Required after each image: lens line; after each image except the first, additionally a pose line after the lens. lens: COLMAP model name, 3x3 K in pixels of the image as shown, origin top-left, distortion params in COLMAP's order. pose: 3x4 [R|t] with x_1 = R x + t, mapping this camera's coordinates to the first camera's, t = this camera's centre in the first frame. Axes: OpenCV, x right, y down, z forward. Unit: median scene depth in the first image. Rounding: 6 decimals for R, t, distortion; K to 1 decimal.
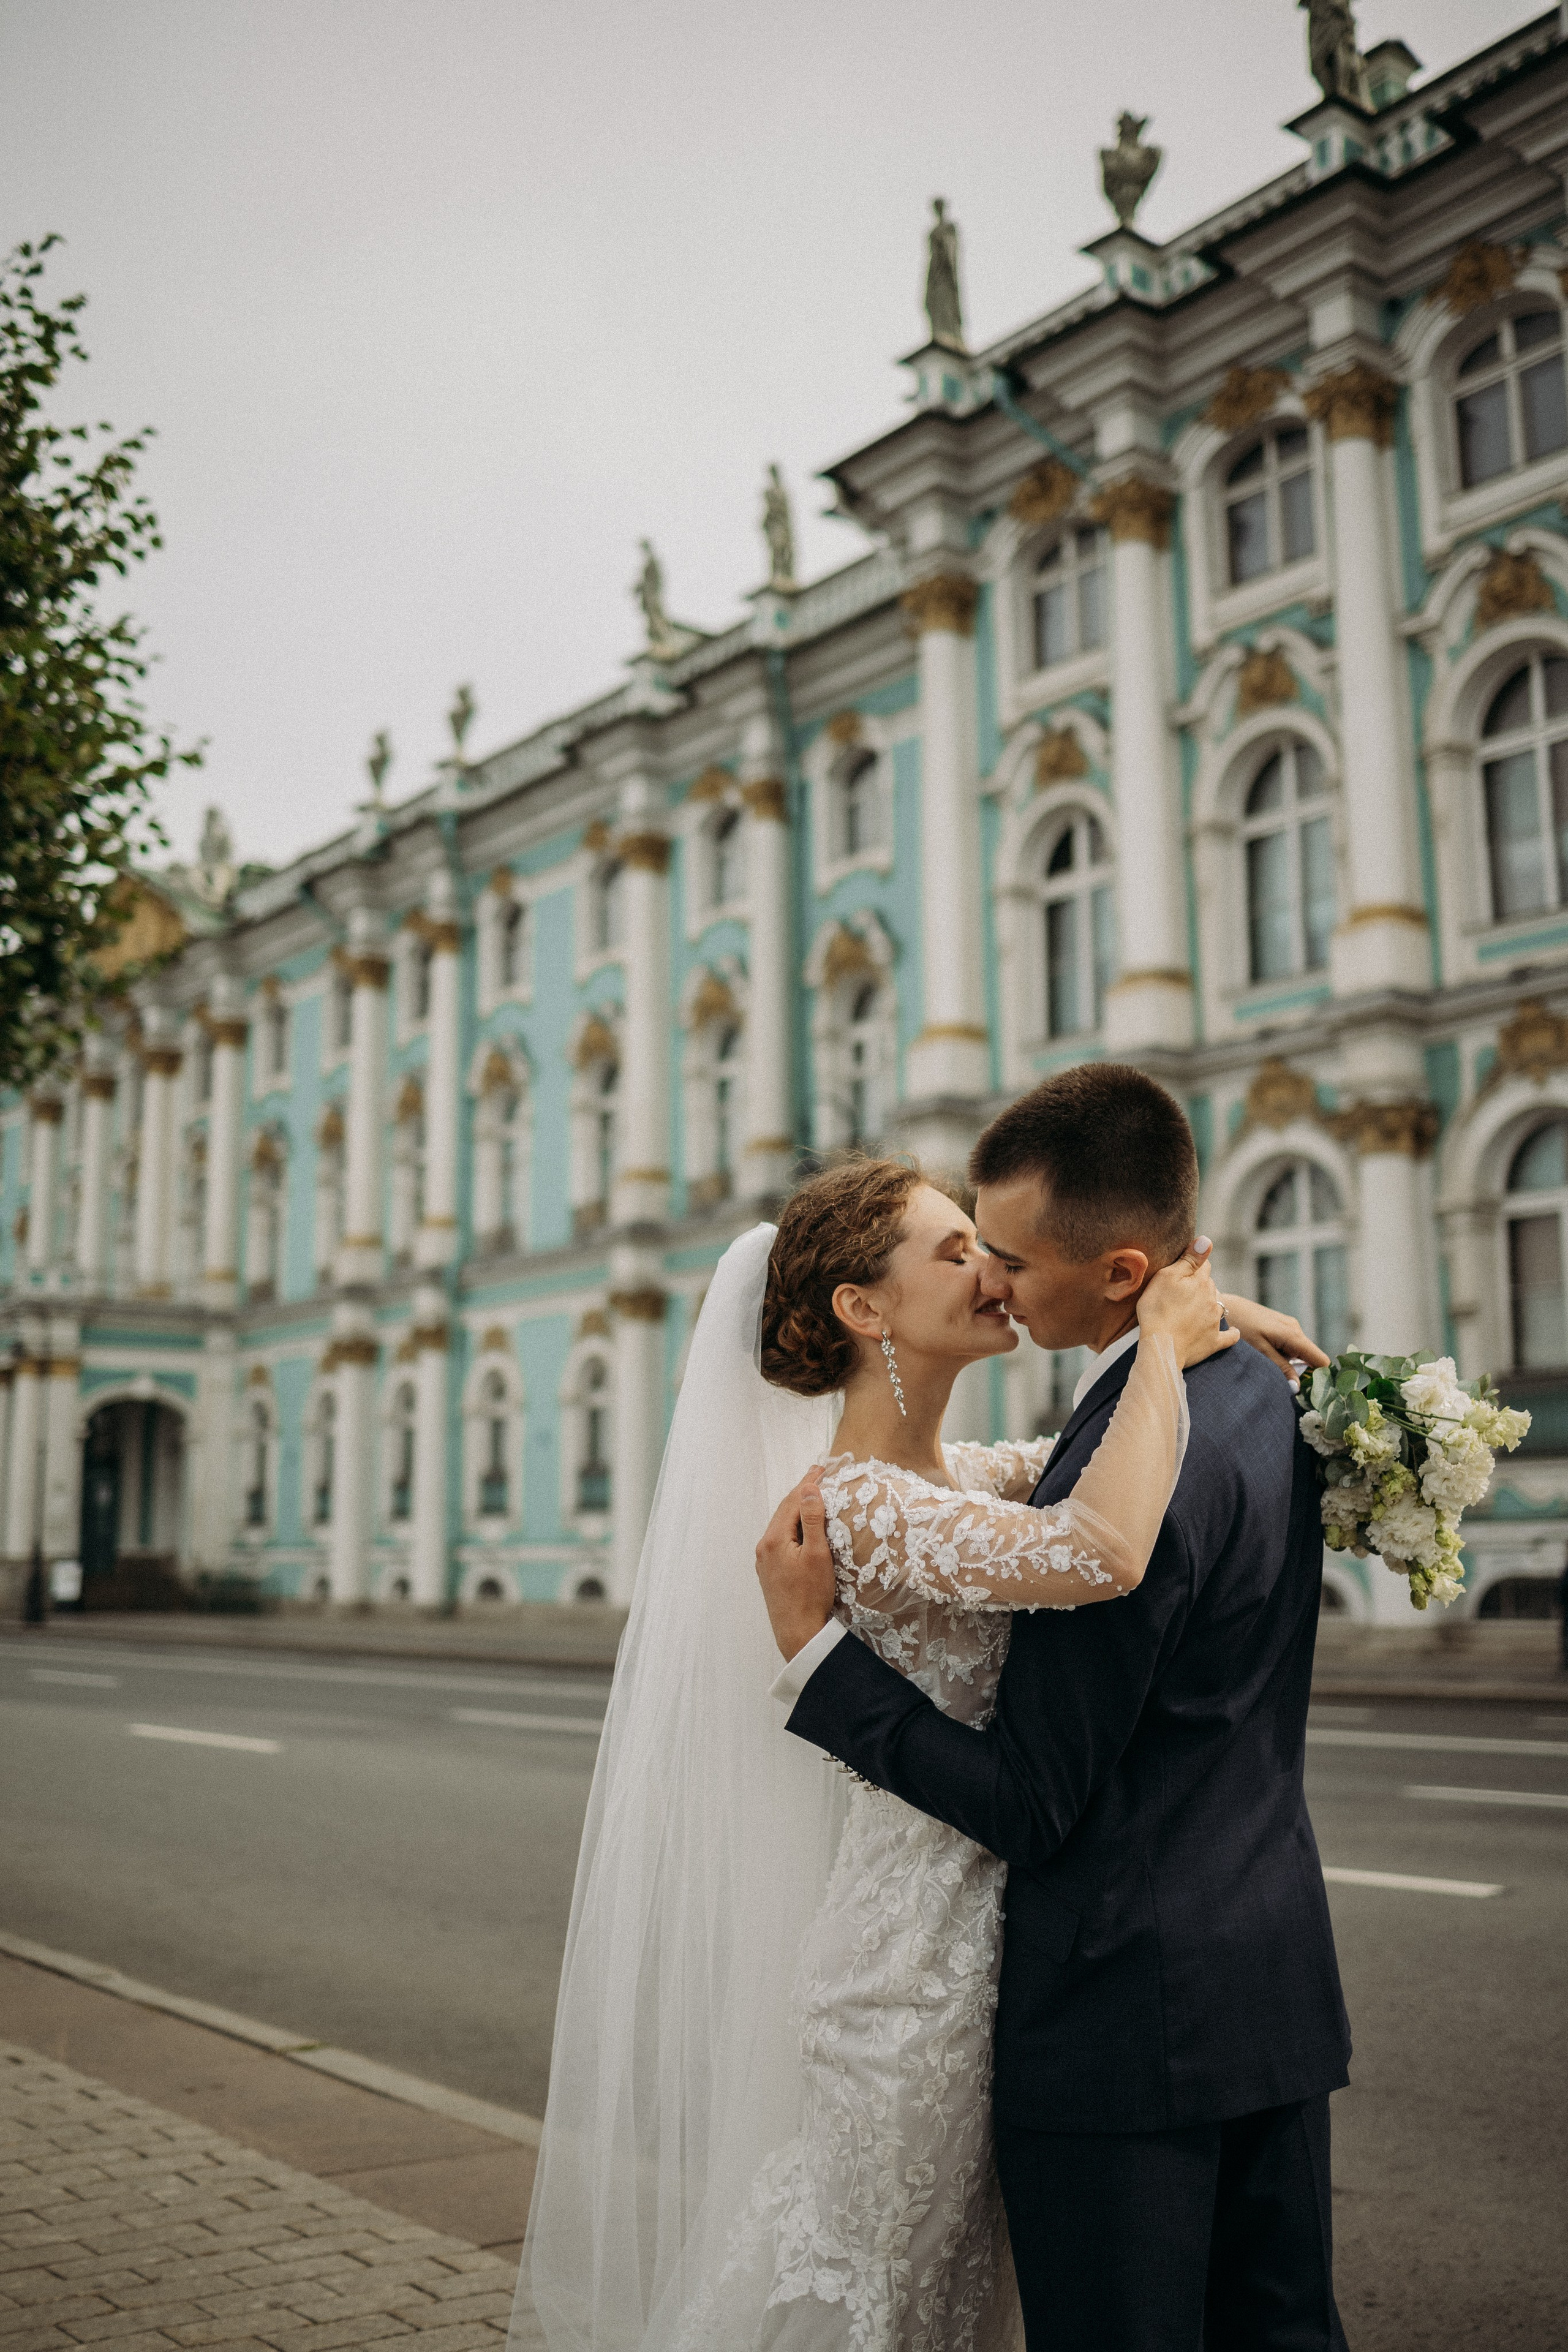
lens RADIAL K [[2941.8, 0, 817.9], [0, 2941.8, 1130.5], [0, 0, 1]] dist [-0.086873, 0.010817]
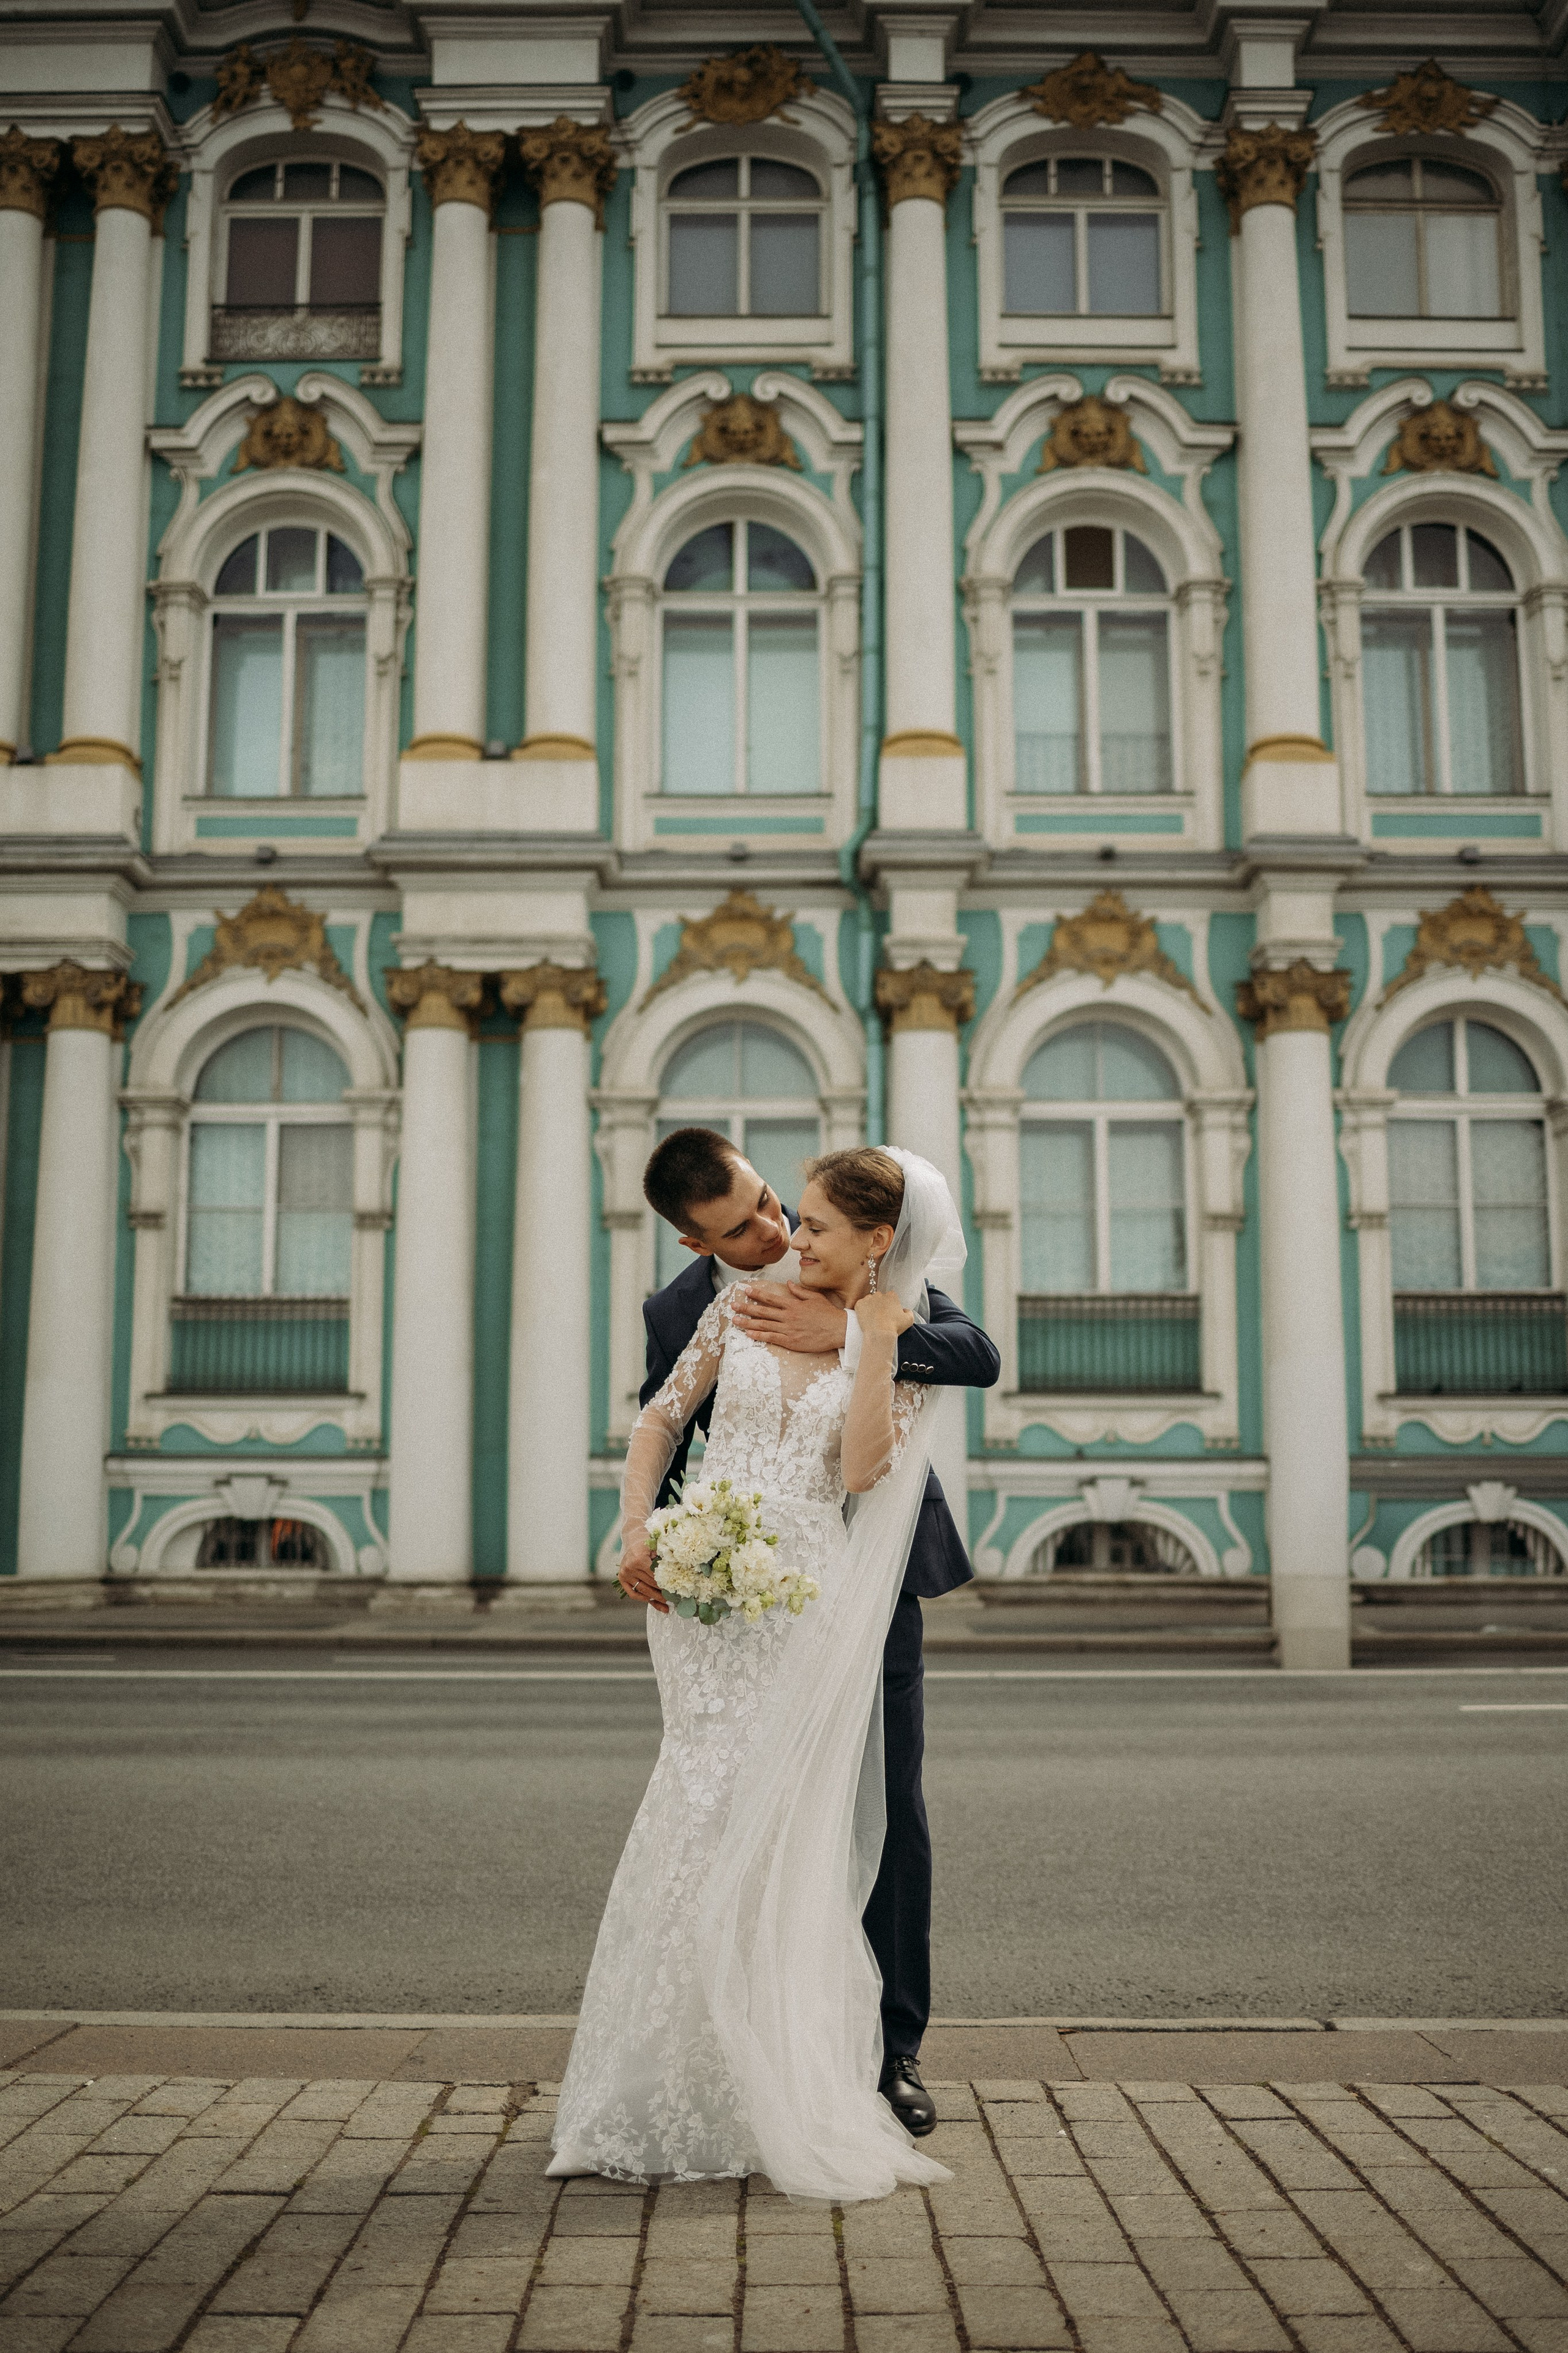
lens RADIAL K [[2499.6, 0, 784.0], [0, 2499.6, 1176.5], [0, 0, 1]] dist [-0.082026, 0.018065]
pose [[0.546863, 0.132251, 0.826710, -0.352958], [-0.137426, 0.988231, -0.067183, 0.088459], [-0.825866, -0.076872, 0.558602, 0.531818]]
